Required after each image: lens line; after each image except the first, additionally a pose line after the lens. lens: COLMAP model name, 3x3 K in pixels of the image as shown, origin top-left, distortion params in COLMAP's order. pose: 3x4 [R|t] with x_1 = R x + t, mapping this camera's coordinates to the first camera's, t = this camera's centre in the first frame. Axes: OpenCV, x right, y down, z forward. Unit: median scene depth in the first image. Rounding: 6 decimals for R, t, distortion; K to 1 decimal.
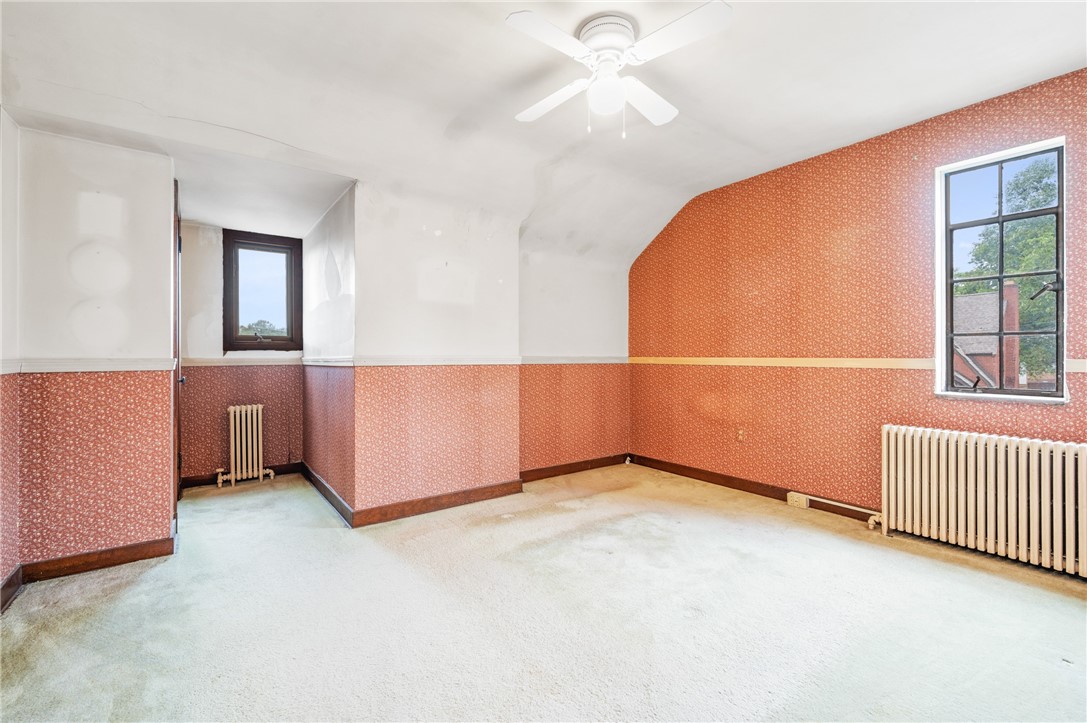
lens RADIAL K [[467.6, 0, 540.3], [0, 467.6, 358.3], [0, 0, 1]] dist [0.002376, 0.000105]
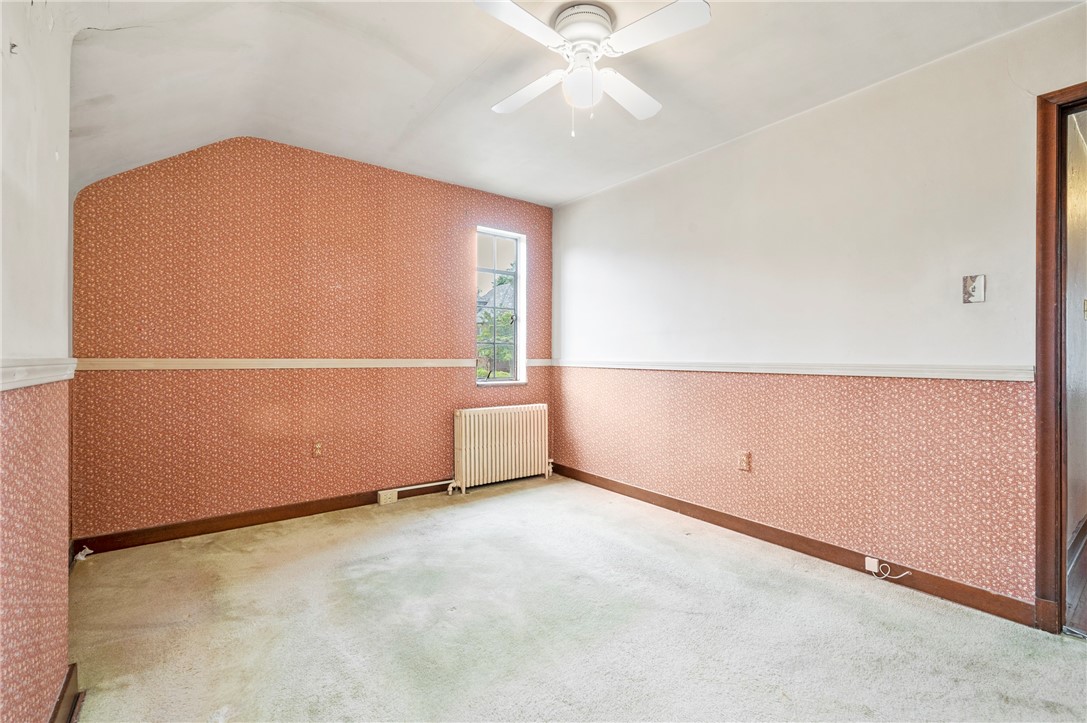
lens RADIAL K [[465.4, 0, 543.5], [0, 465.4, 361.5], [0, 0, 1]] dist [0.001373, 0.000143]
pose [[-0.003681, -0.008781, 0.999955, -0.469459], [0.003295, 0.999956, 0.008793, -0.002796], [-0.999988, 0.003328, -0.003652, 0.653244]]
